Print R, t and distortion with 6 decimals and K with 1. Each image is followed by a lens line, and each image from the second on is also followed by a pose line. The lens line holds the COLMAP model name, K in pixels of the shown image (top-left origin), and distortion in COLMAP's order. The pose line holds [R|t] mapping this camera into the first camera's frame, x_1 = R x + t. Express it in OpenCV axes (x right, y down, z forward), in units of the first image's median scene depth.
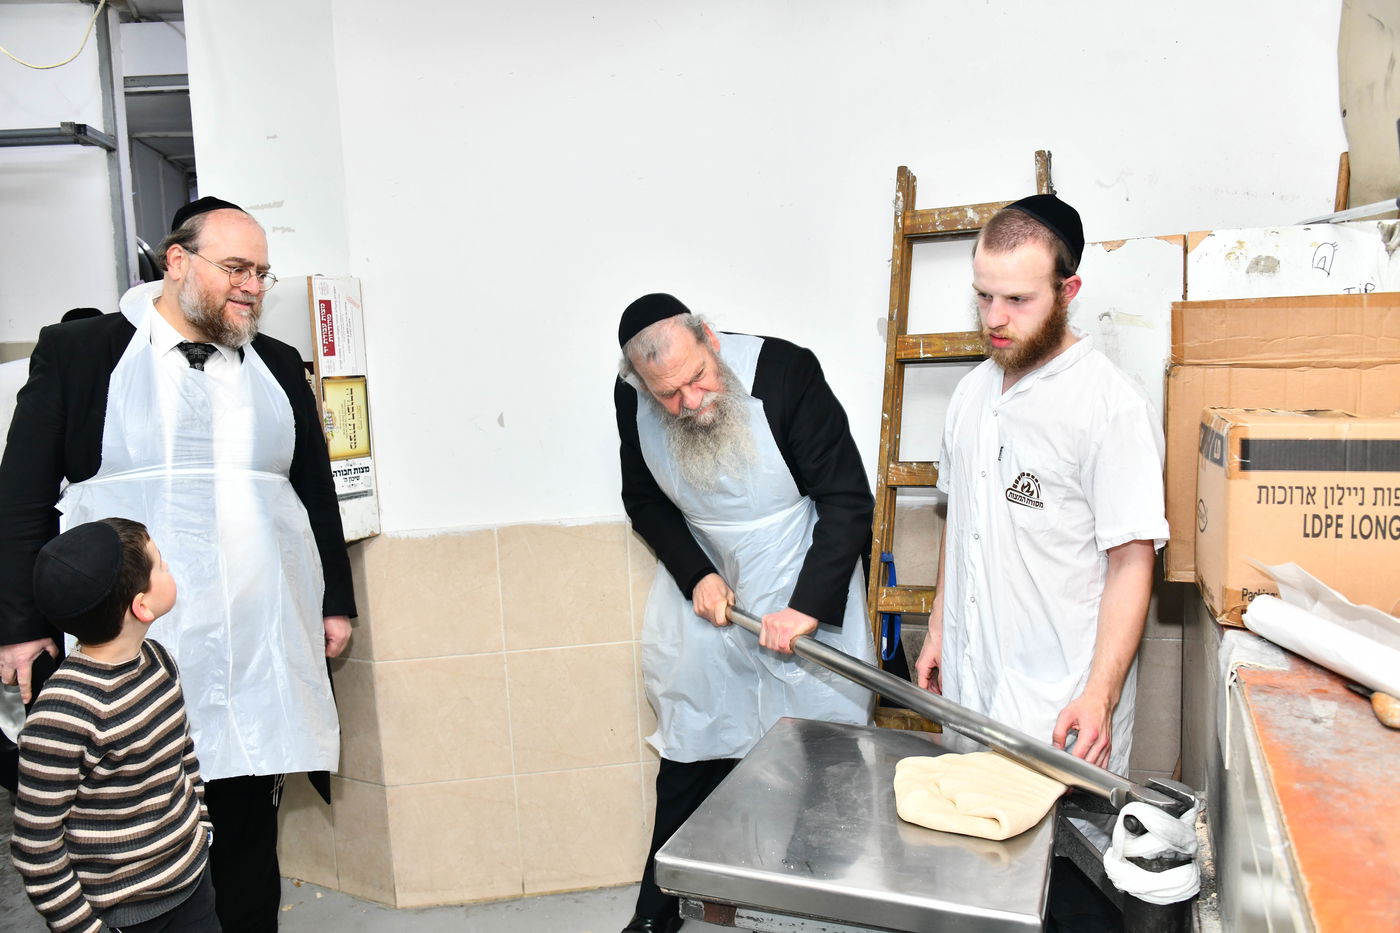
lens RADIAL K [[1103.2, 0, 703.6], [0, 1103.2, 465.0], [0, 0, 1]] dist [-0.036875, -0.009999]
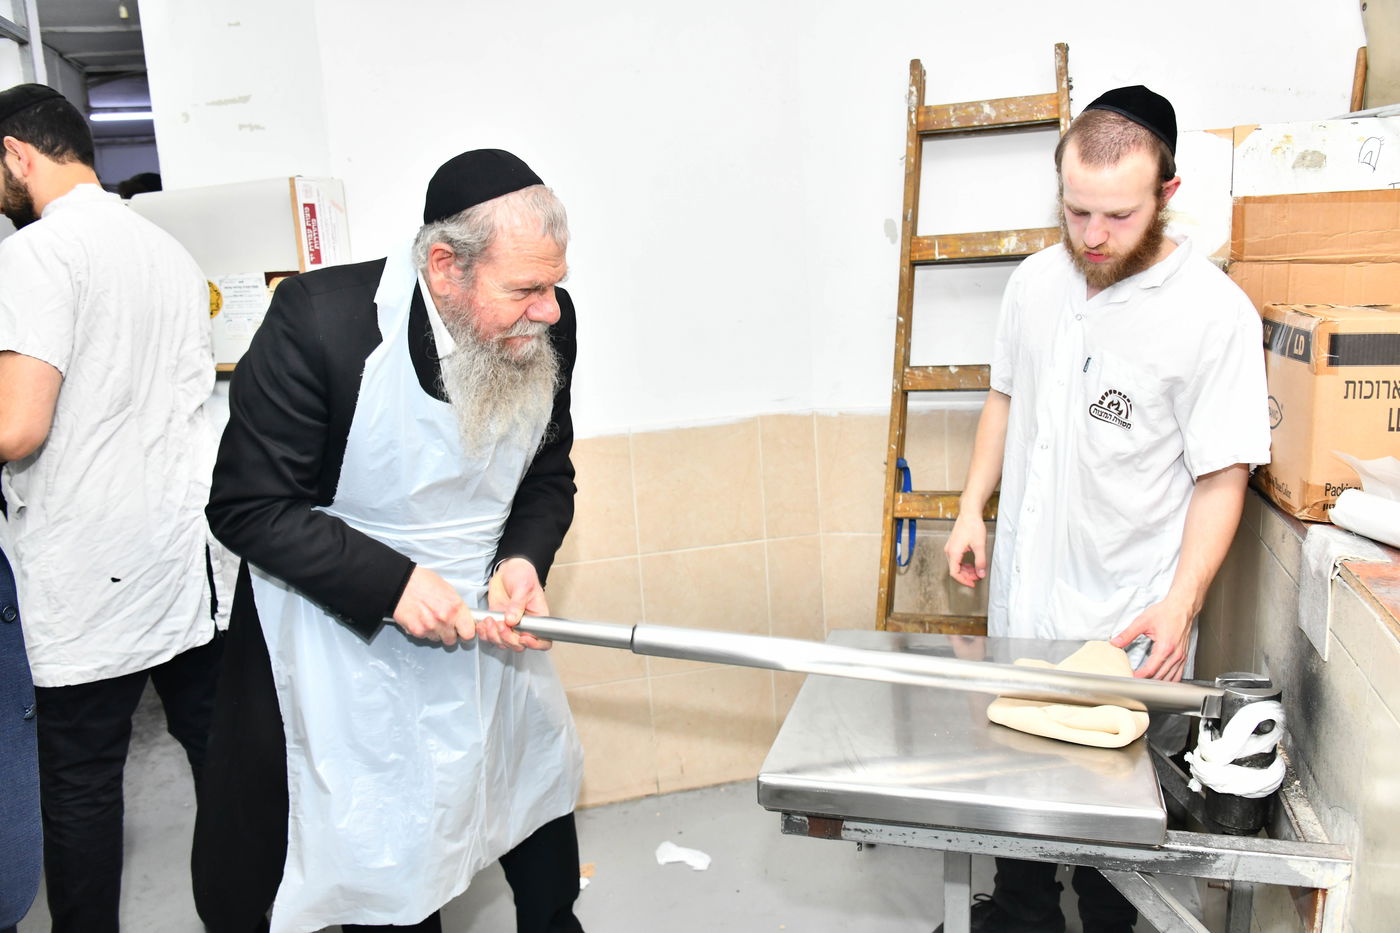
lens RADIAL K [[1099.6, 0, 700.0], [0, 1099.6, 466.5], [0, 0, 1]] dist [-0.031179, -0.014550]
pose [[0.995779, -0.027391, 0.087605, -0.144013], [0.020197, 0.996429, 0.081979, 0.003181], [-0.089538, -0.079864, 0.992776, 0.049642]]
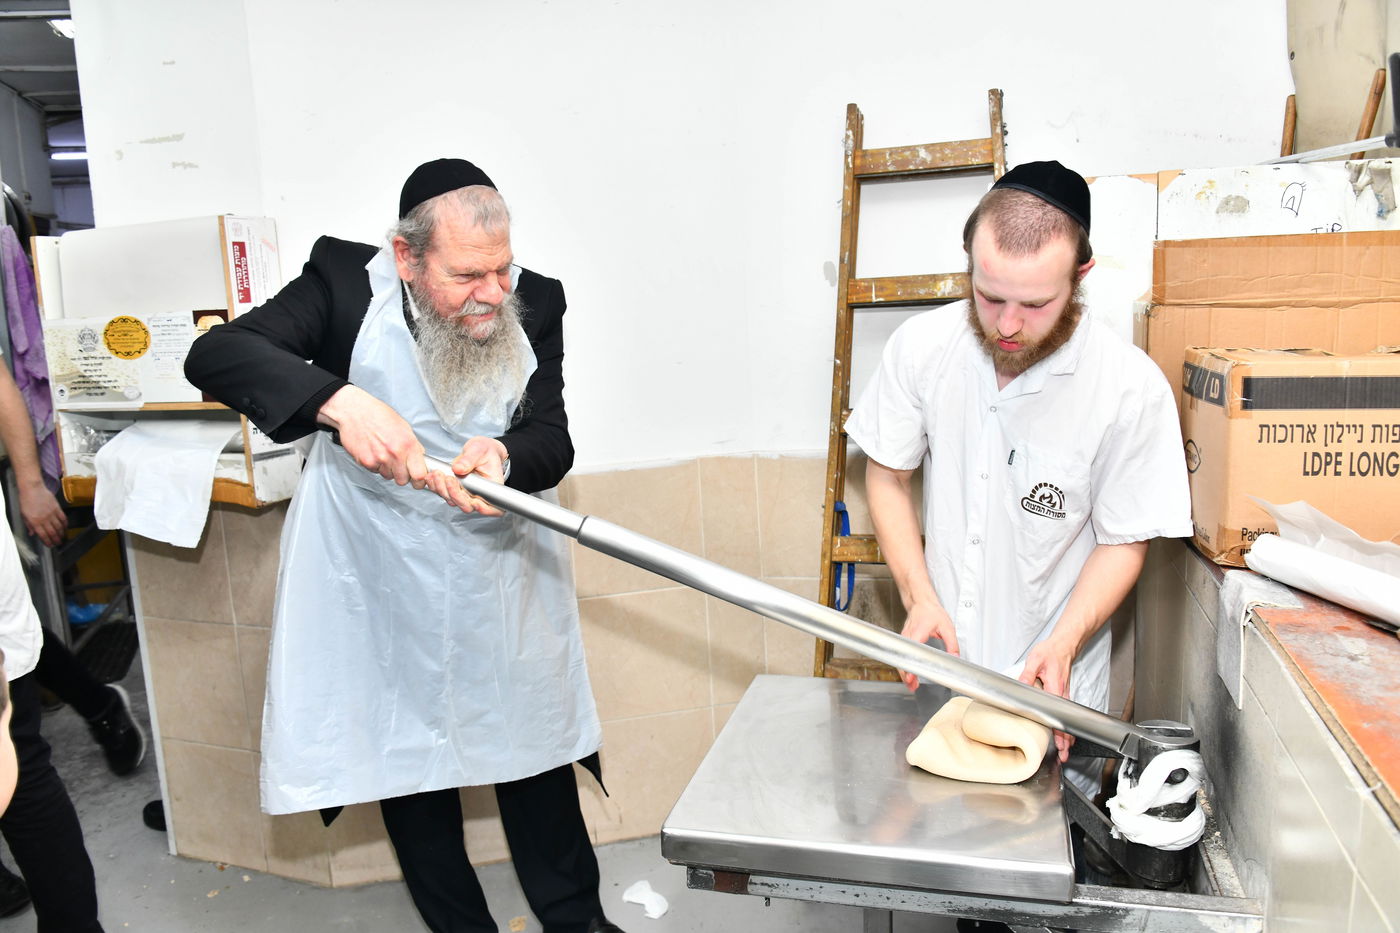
lens RADIAL K [[1102.3, 0, 701.2], [0, 1102.3, 467.1], [0, 0, 1]] dist [-0.034077, -0.012999]
pose [[0.993842, -0.020178, 0.108951, -0.089336], [0.015437, 0.998904, 0.044187, 0.004981], [-0.109723, -0.042233, 0.993065, 0.057197]]
